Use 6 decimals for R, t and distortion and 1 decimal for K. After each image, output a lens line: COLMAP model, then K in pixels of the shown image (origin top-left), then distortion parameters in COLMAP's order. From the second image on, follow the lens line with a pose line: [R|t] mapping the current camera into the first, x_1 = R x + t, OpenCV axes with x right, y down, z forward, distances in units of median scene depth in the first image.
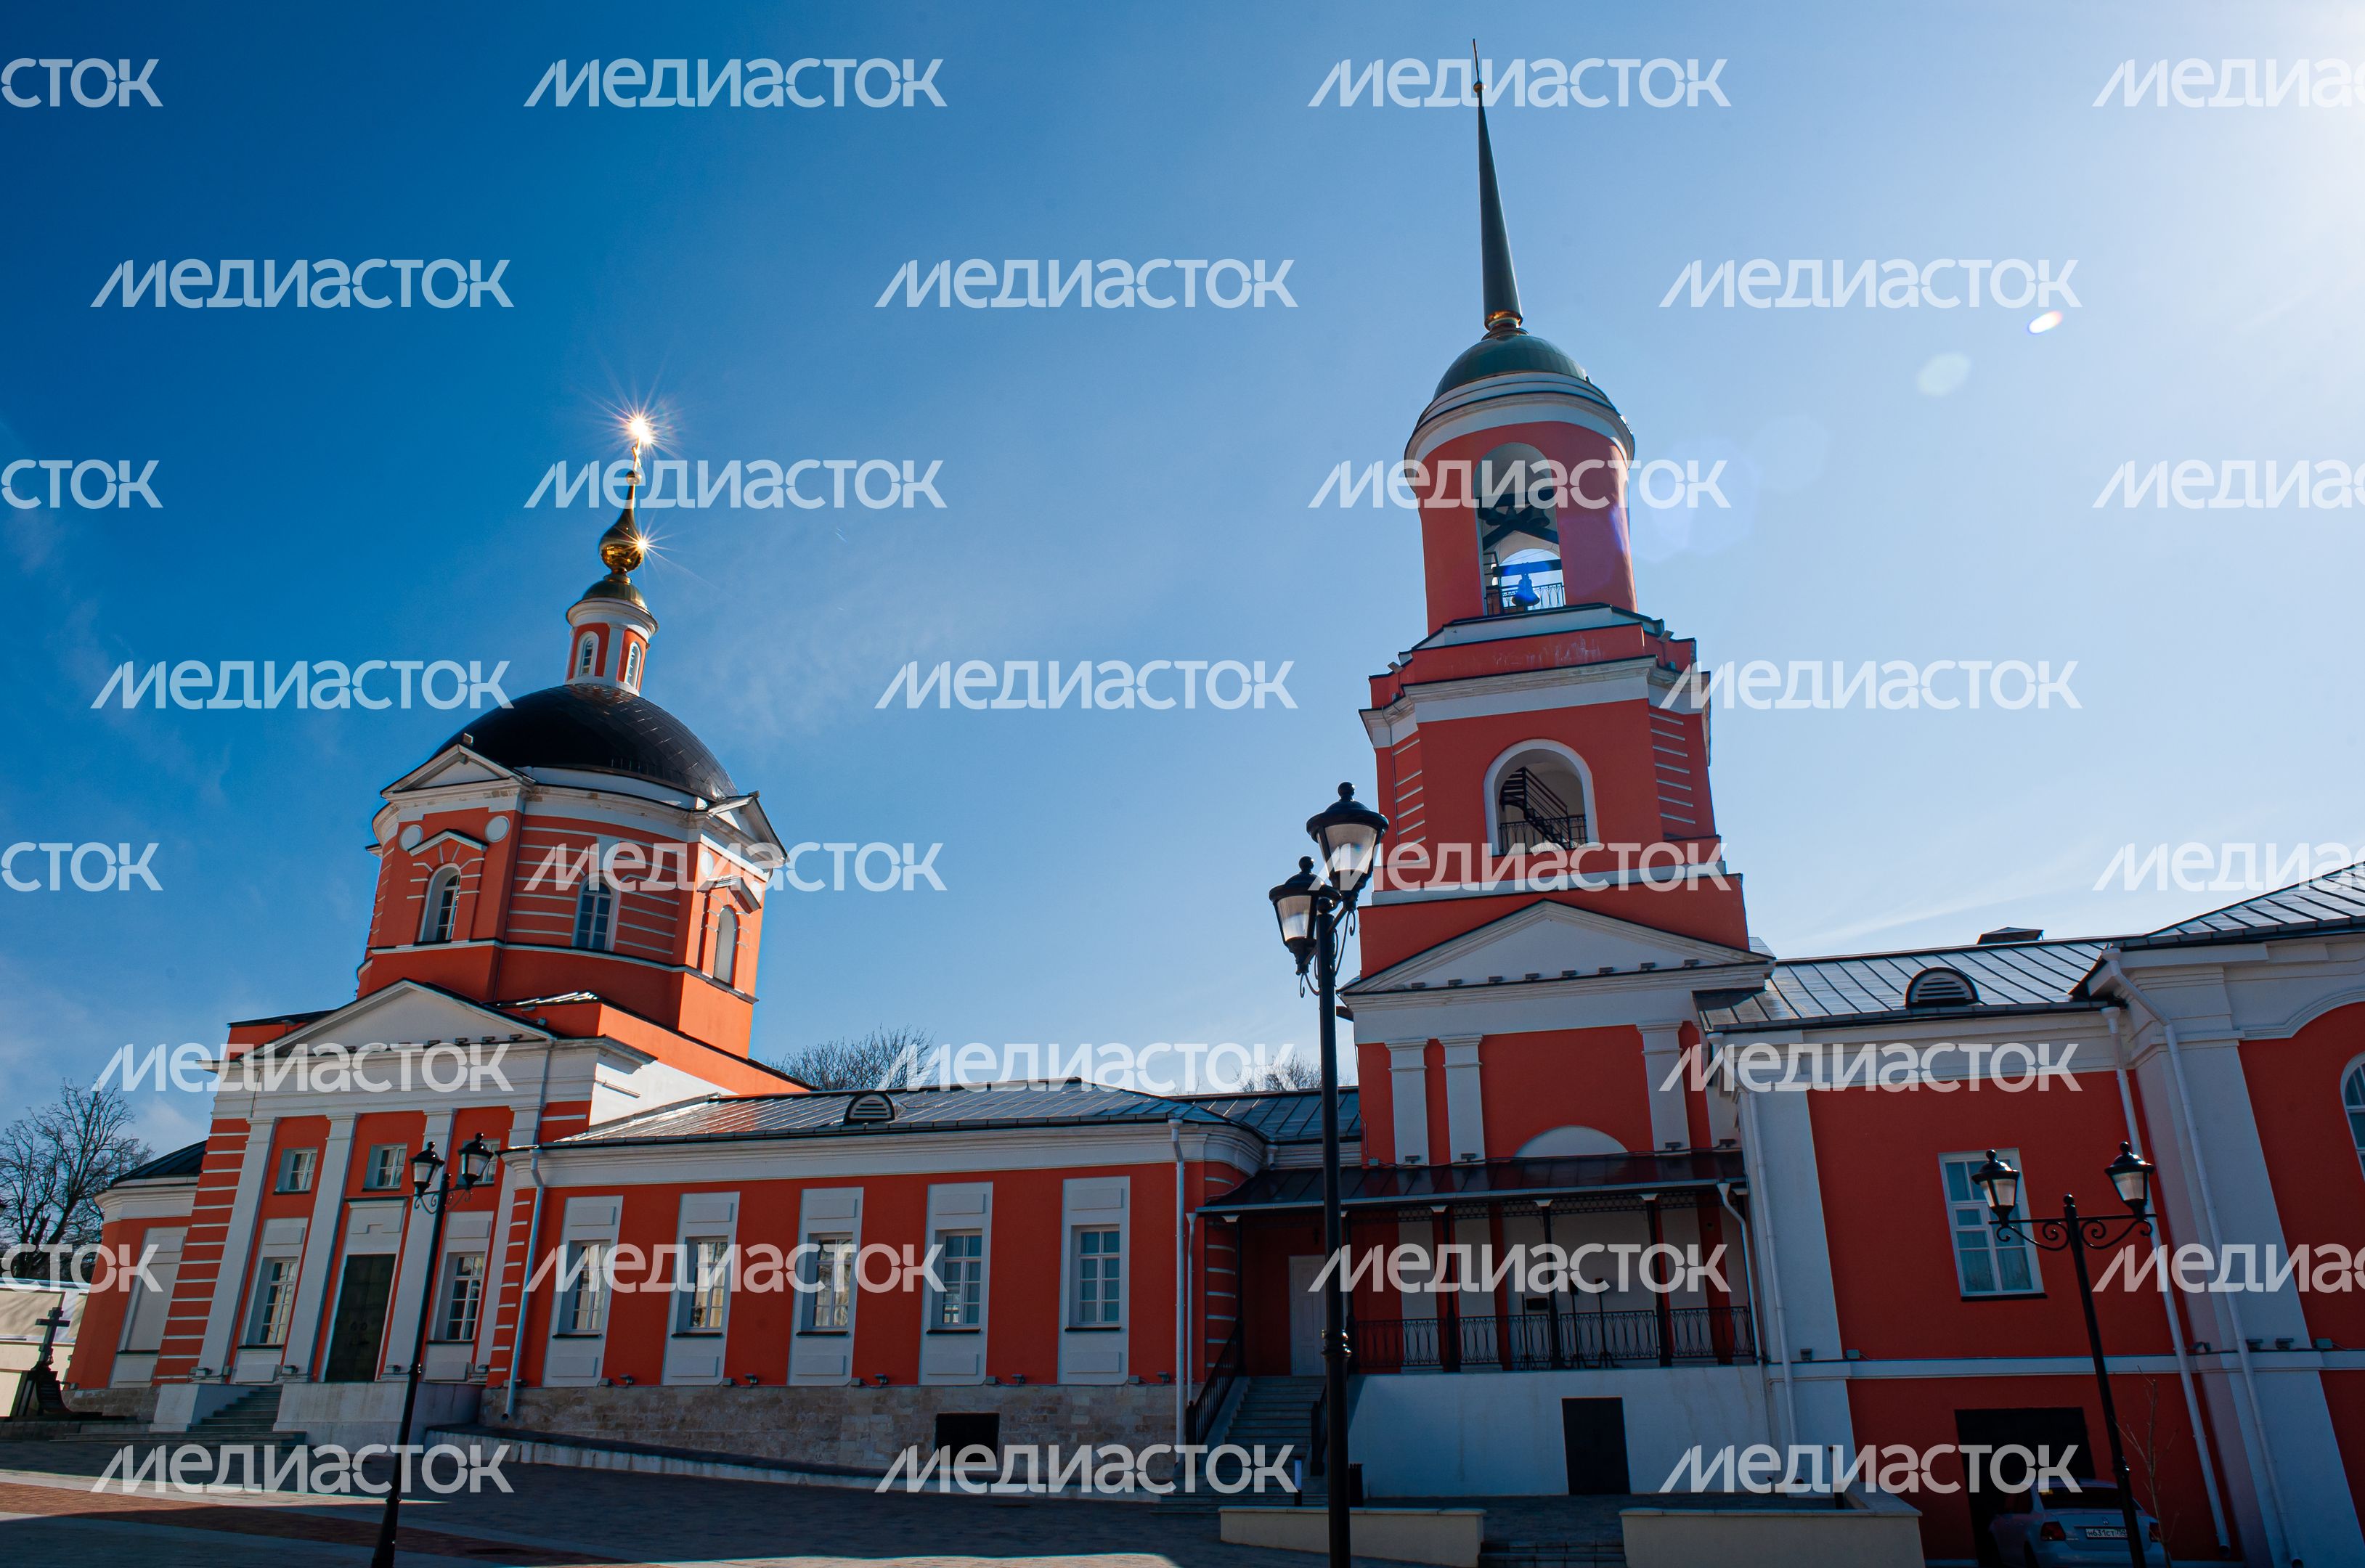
lens RADIAL K [[1675.9, 0, 1201.3], [0, 1675.9, 733.2], [0, 0, 1]] dist [-0.086096, 0.078655]
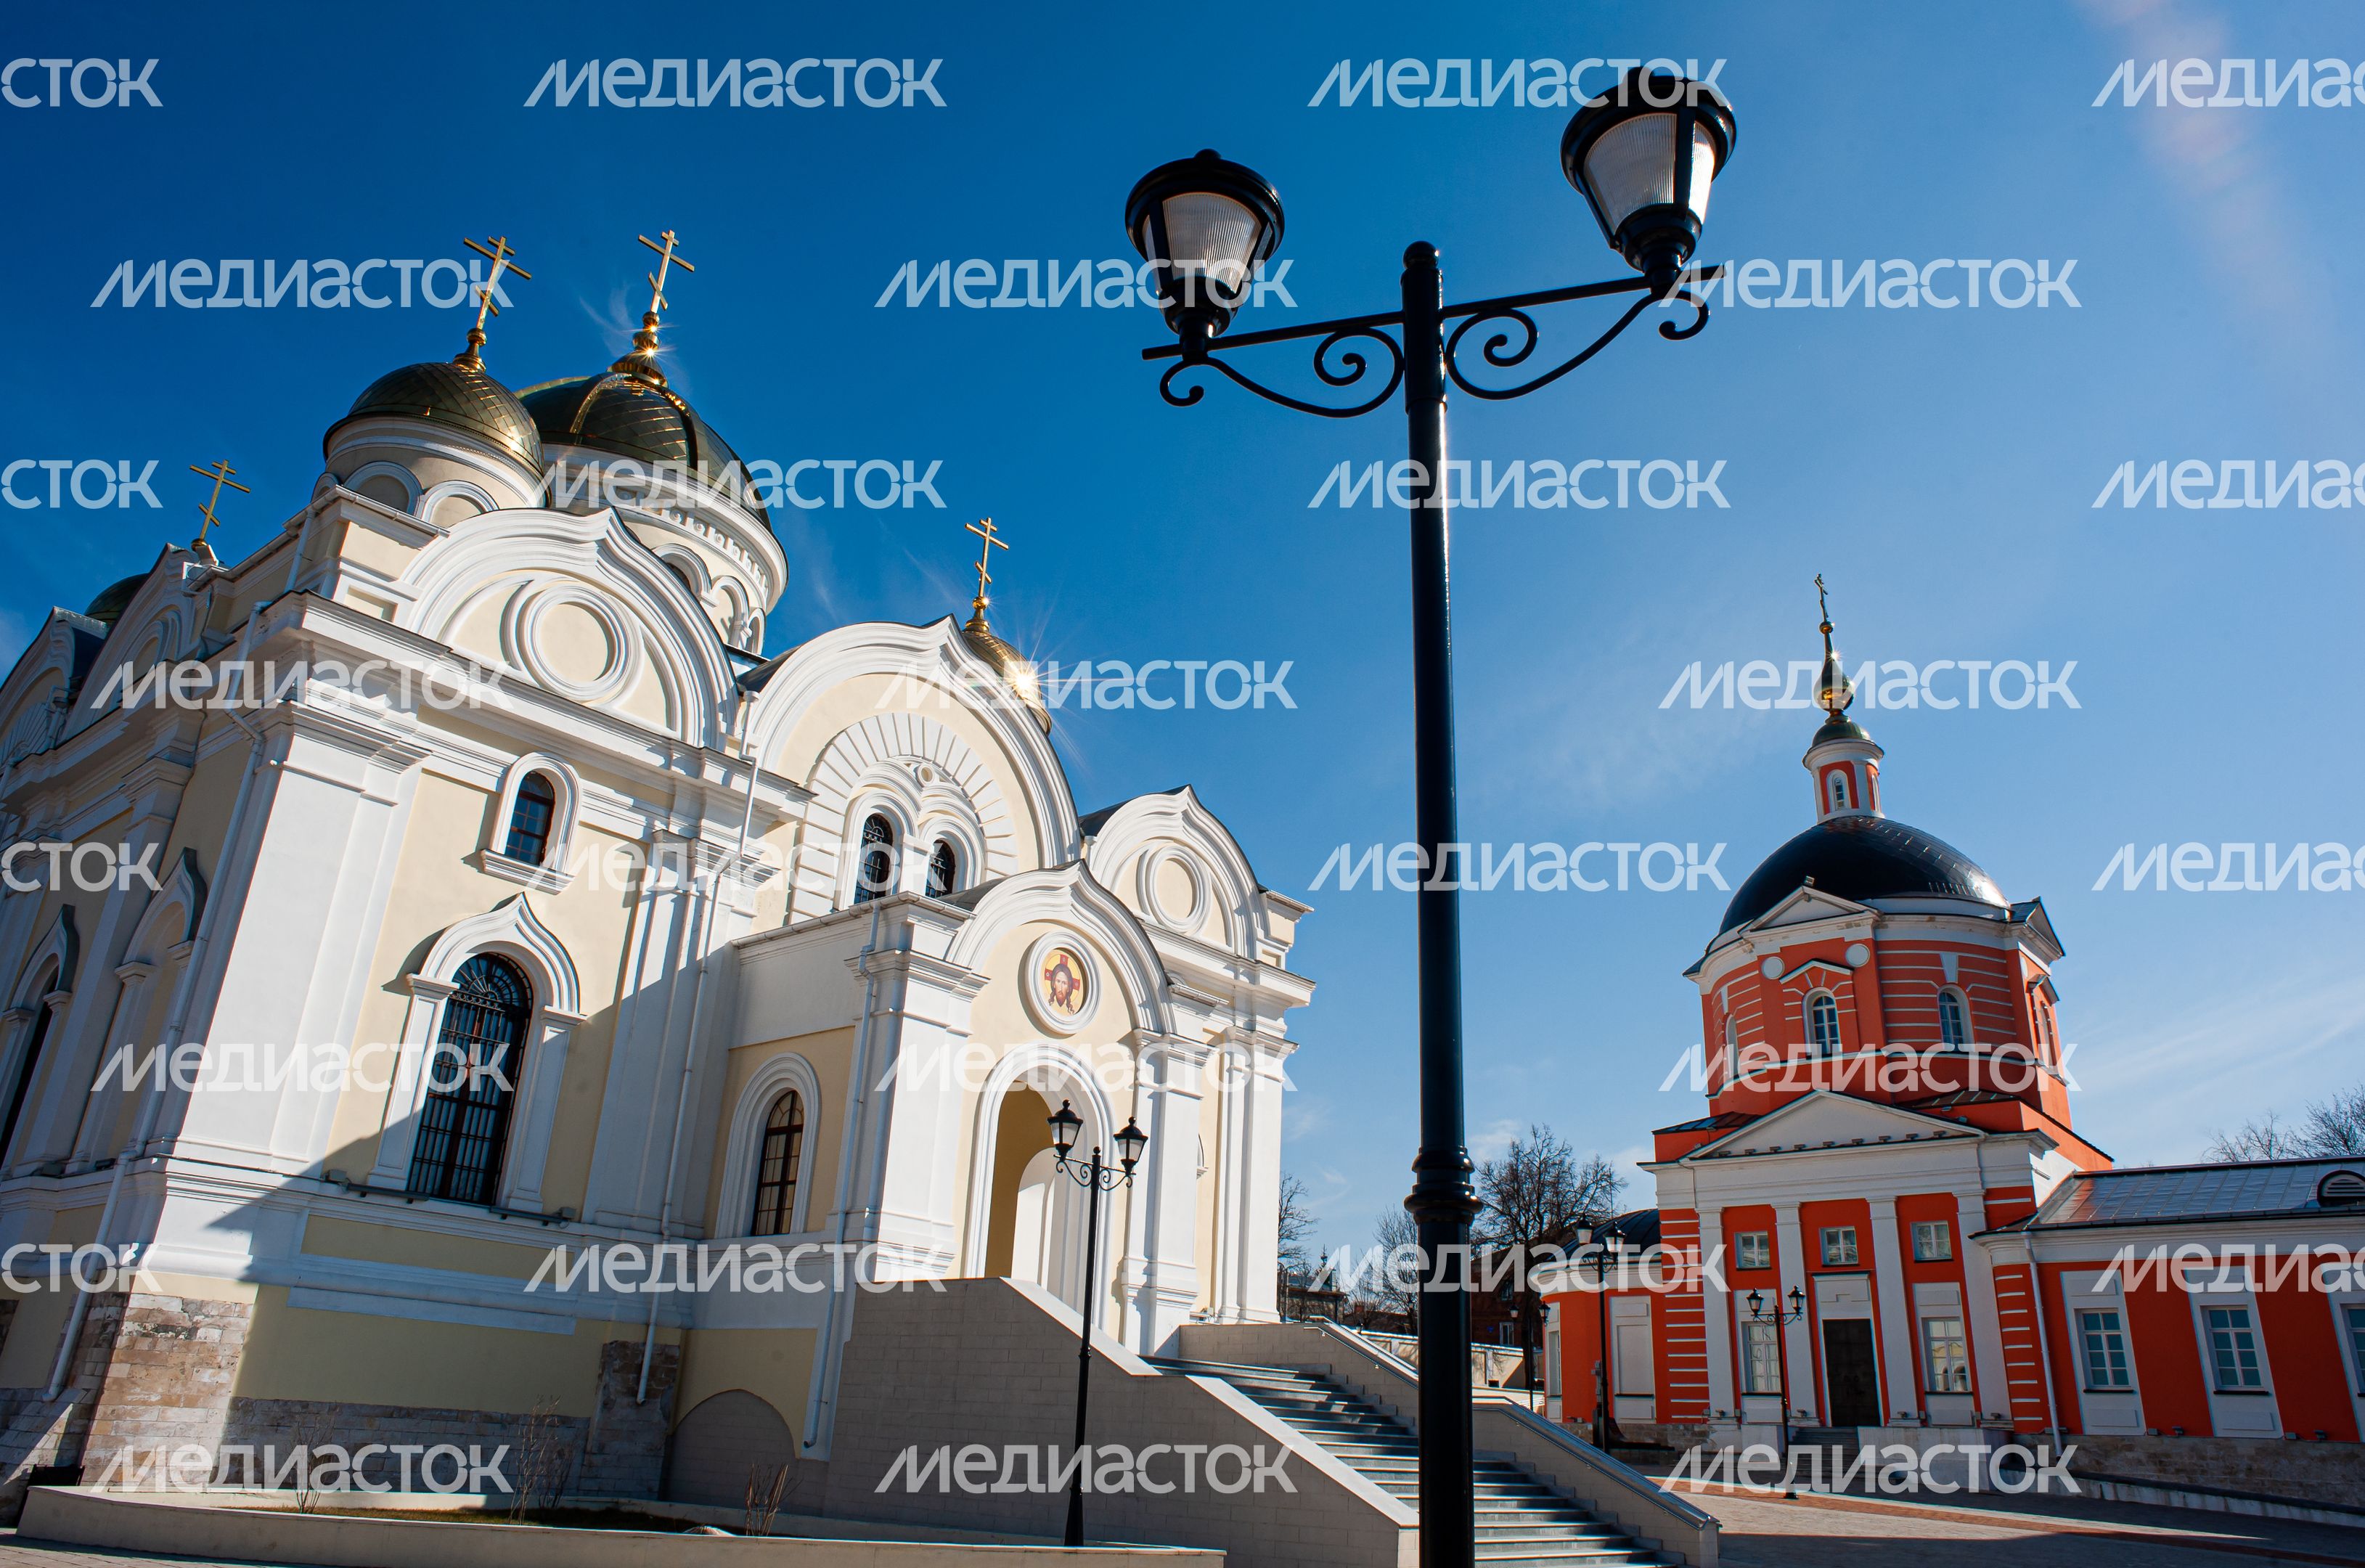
lens RADIAL K [[1639.5, 0, 1210.5], [0, 1639.5, 767.2], [0, 0, 1]] dist [-0.088386, 0.077097]
pose [[0.913033, -0.118388, -0.390327, -0.466601], [0.118023, 0.992696, -0.025016, -0.123494], [0.390438, -0.023227, 0.920336, -0.292163]]
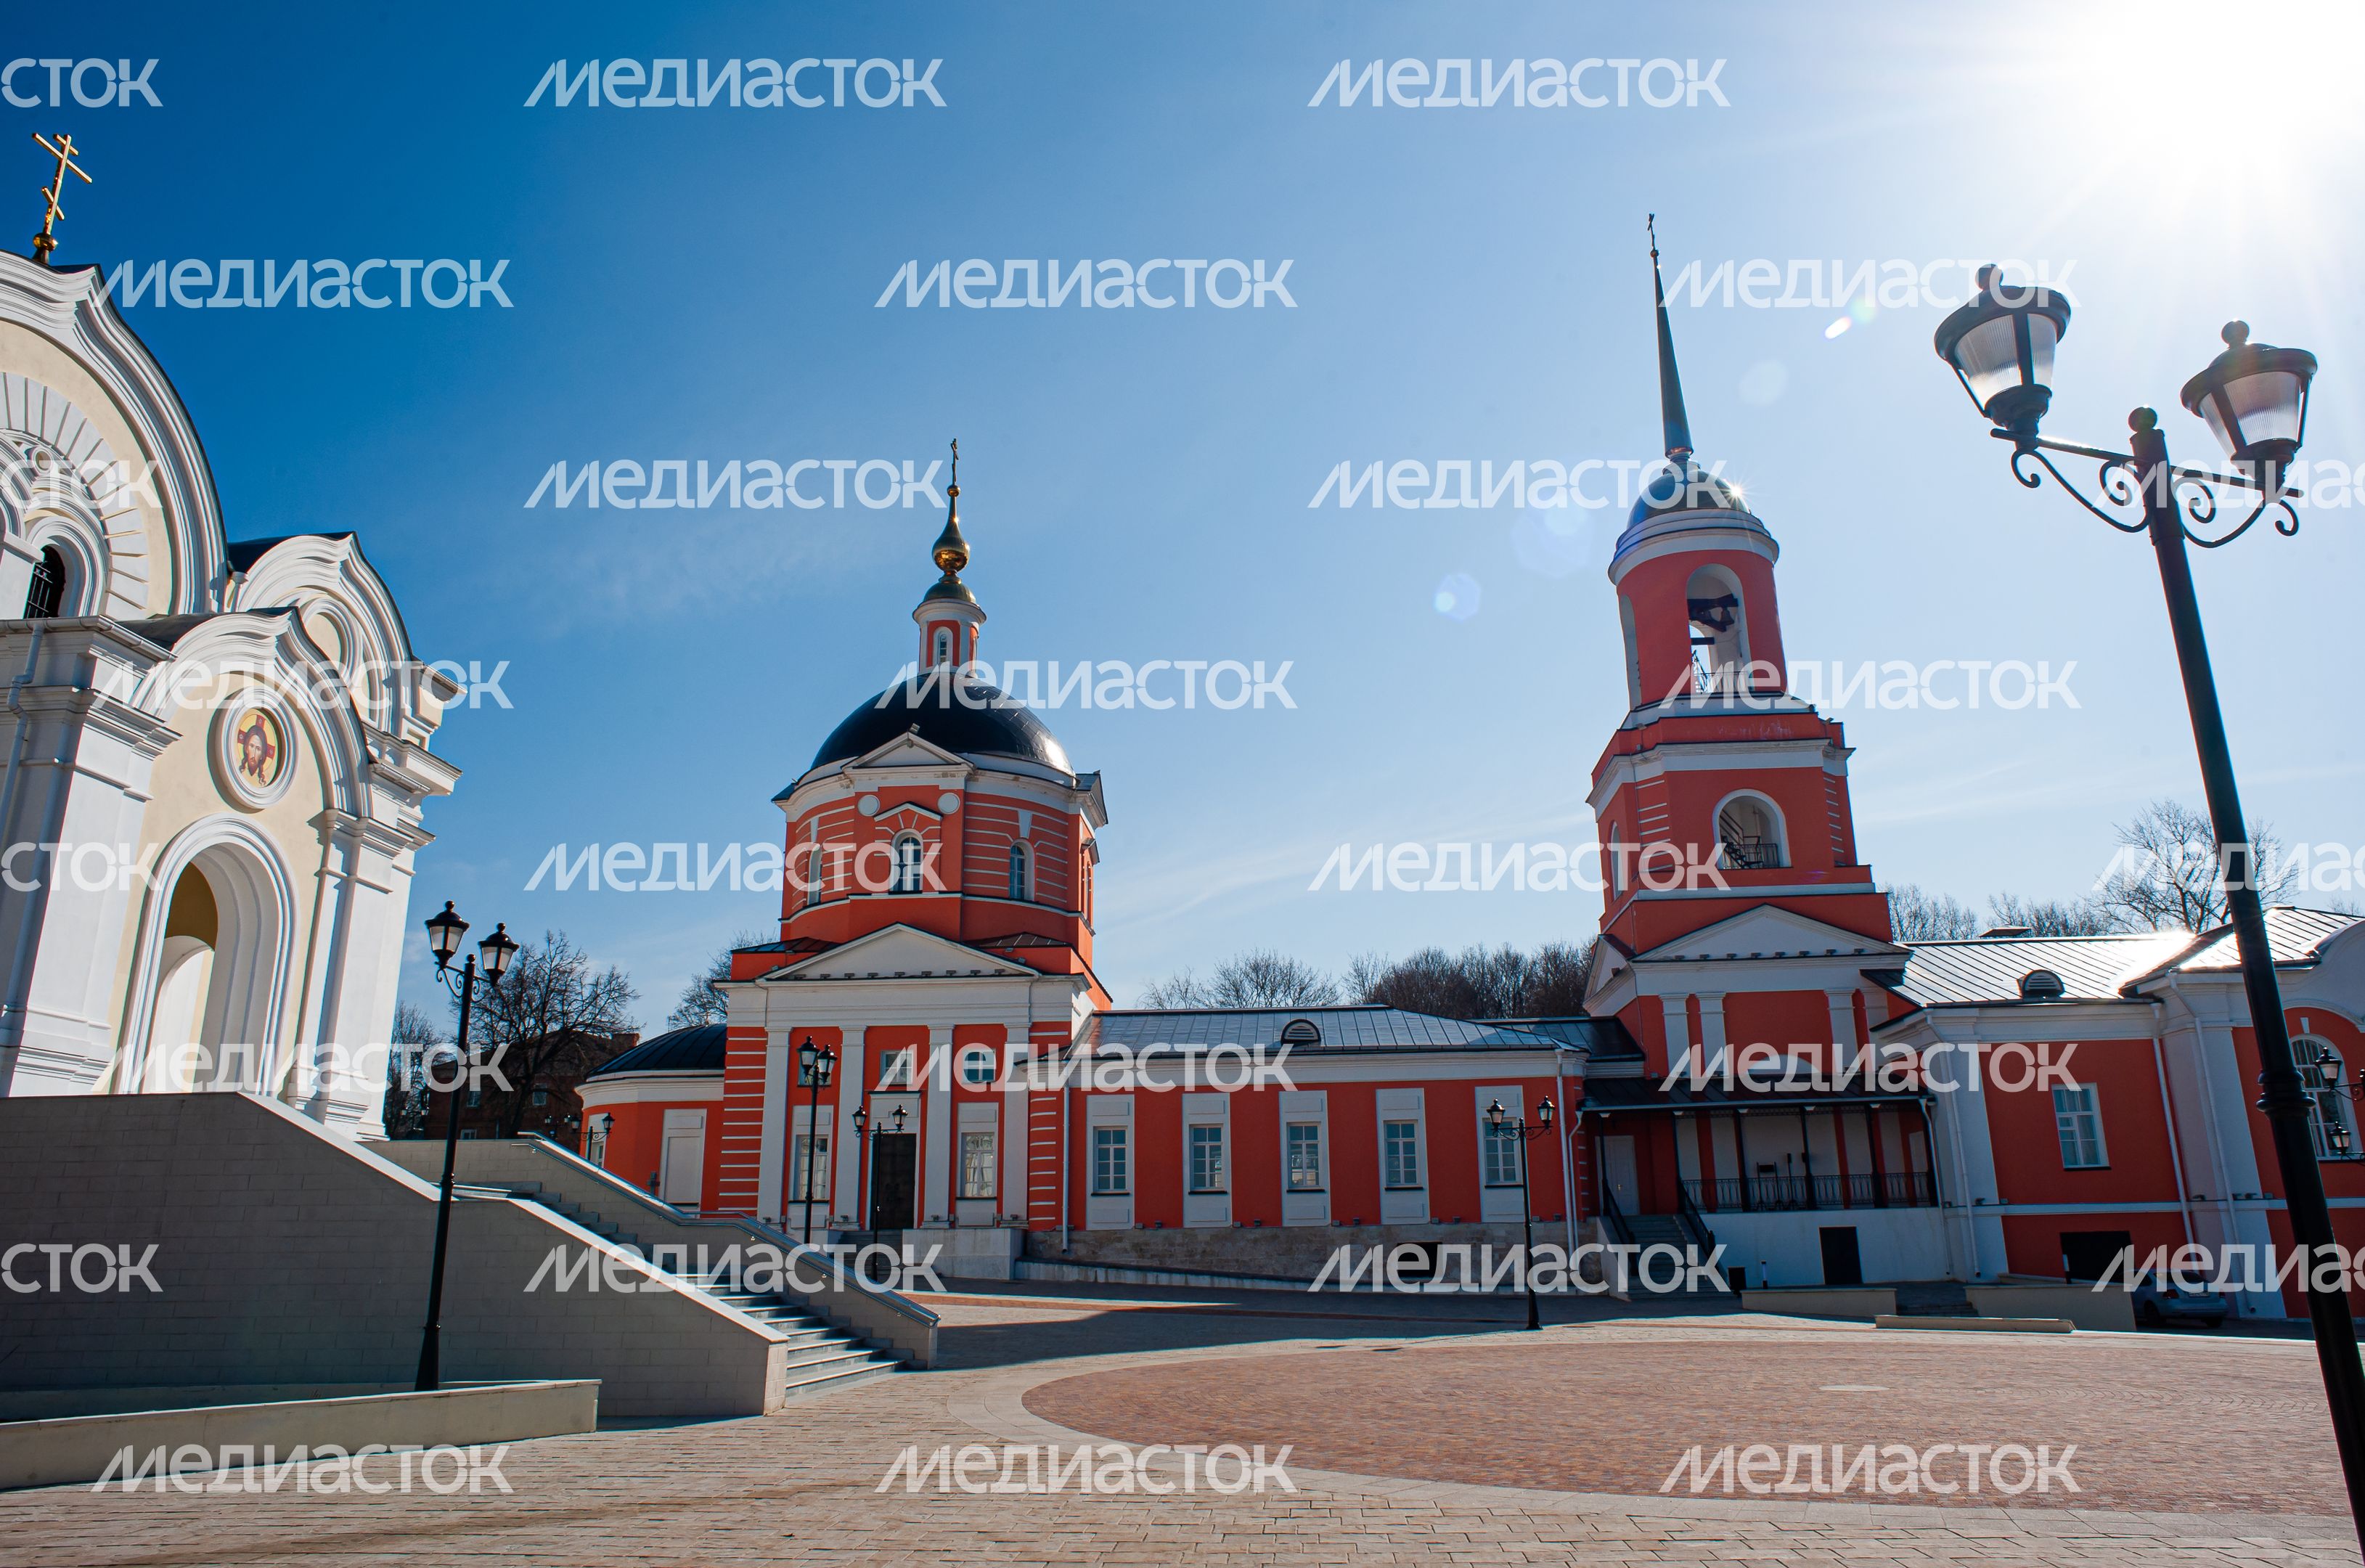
lens RADIAL K [[1639.5, 0, 1210.5], [0, 1639.5, 767.2], [0, 0, 1]] dist [-0.088386, 0.077097]
pose [[0.978082, 0.051239, 0.201817, -0.592480], [-0.072686, 0.992295, 0.100332, -0.134384], [-0.195121, -0.112802, 0.974271, -0.313004]]
